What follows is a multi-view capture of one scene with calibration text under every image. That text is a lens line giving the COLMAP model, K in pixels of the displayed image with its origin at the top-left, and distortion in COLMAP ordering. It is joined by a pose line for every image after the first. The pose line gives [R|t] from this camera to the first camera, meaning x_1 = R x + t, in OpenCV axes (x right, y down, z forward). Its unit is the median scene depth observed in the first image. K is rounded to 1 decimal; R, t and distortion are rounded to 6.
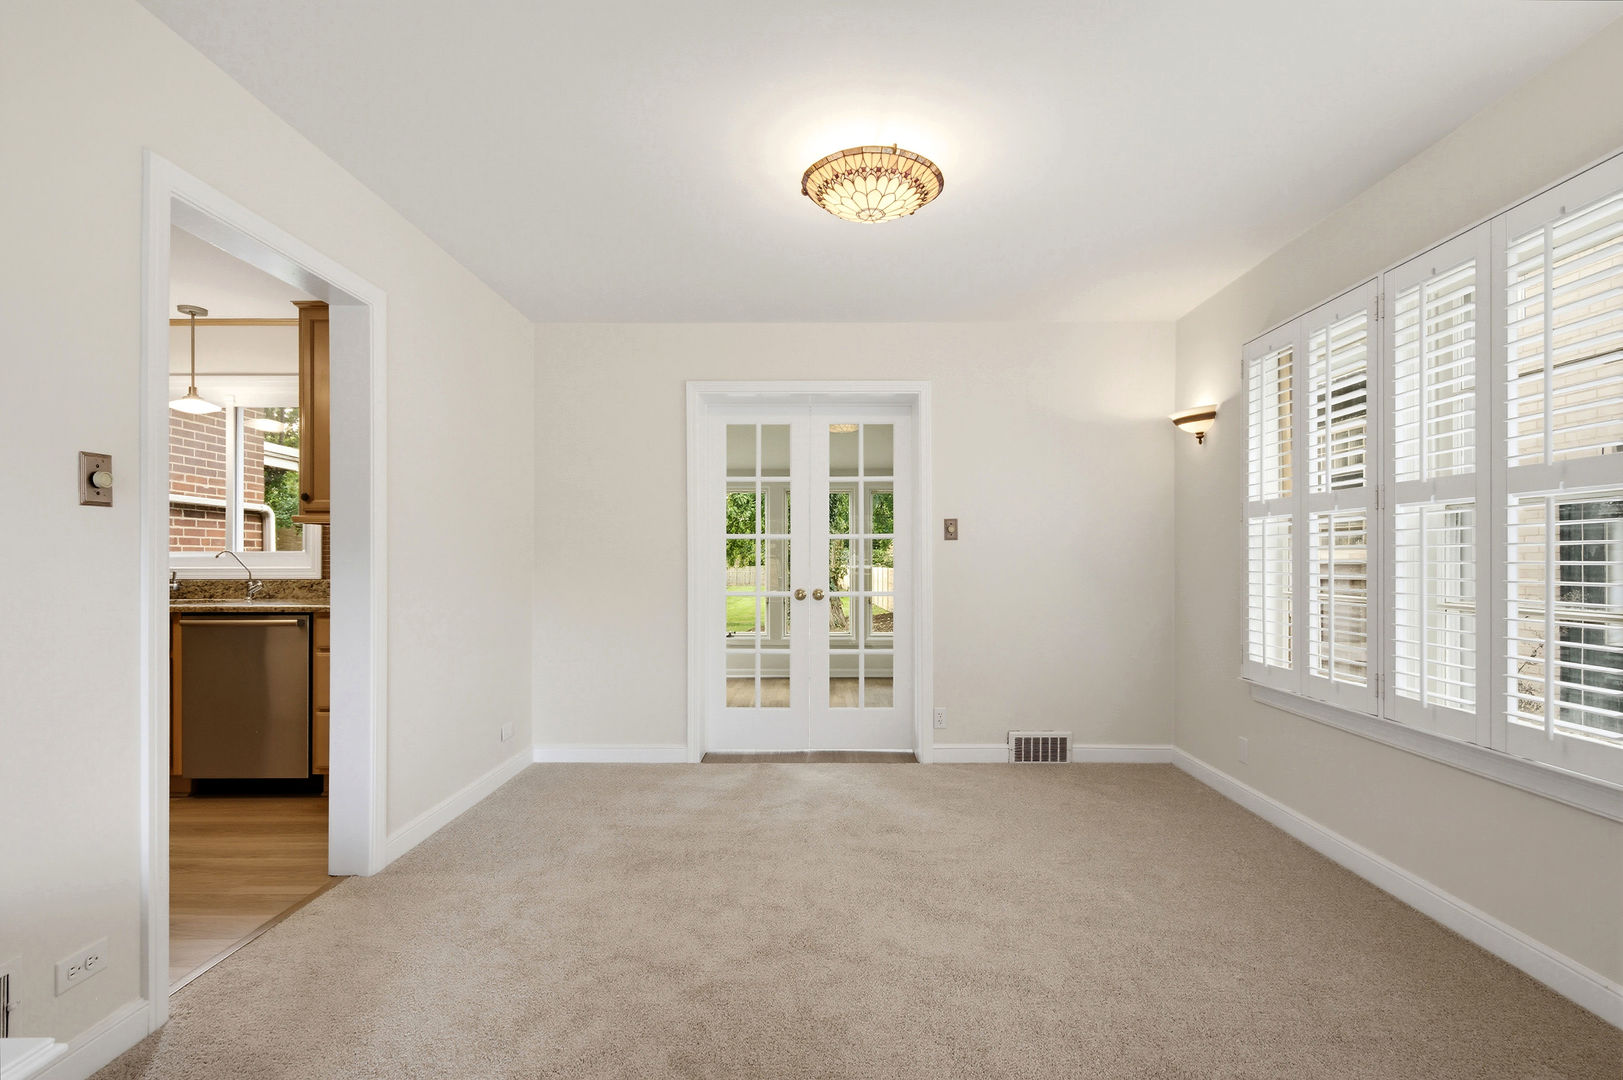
lens RADIAL K [[717.2, 0, 861.9], [0, 717.2, 553.0], [0, 0, 1]] dist [0.003225, 0.000141]
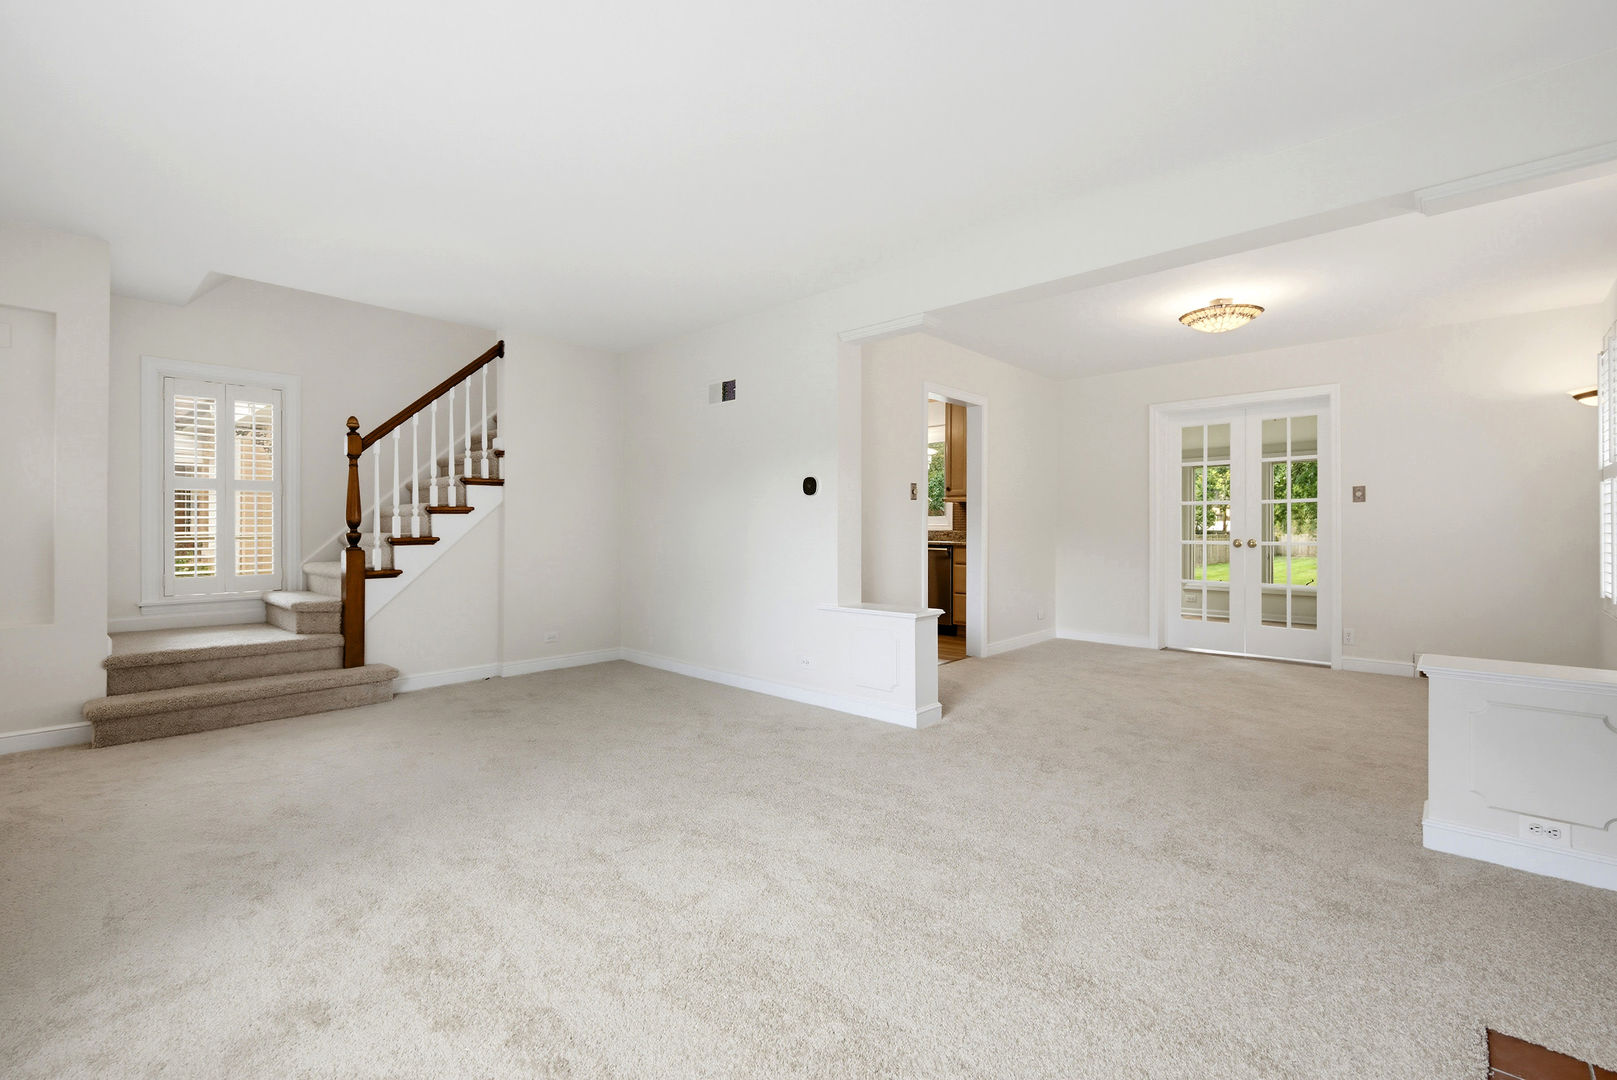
lens RADIAL K [[704.0, 0, 814.5], [0, 704.0, 529.3], [0, 0, 1]] dist [0.003941, 0.000444]
pose [[0.710343, 0.002612, -0.703851, 0.317770], [0.006878, 0.999920, 0.010653, 0.010578], [0.703822, -0.012408, 0.710268, -0.602263]]
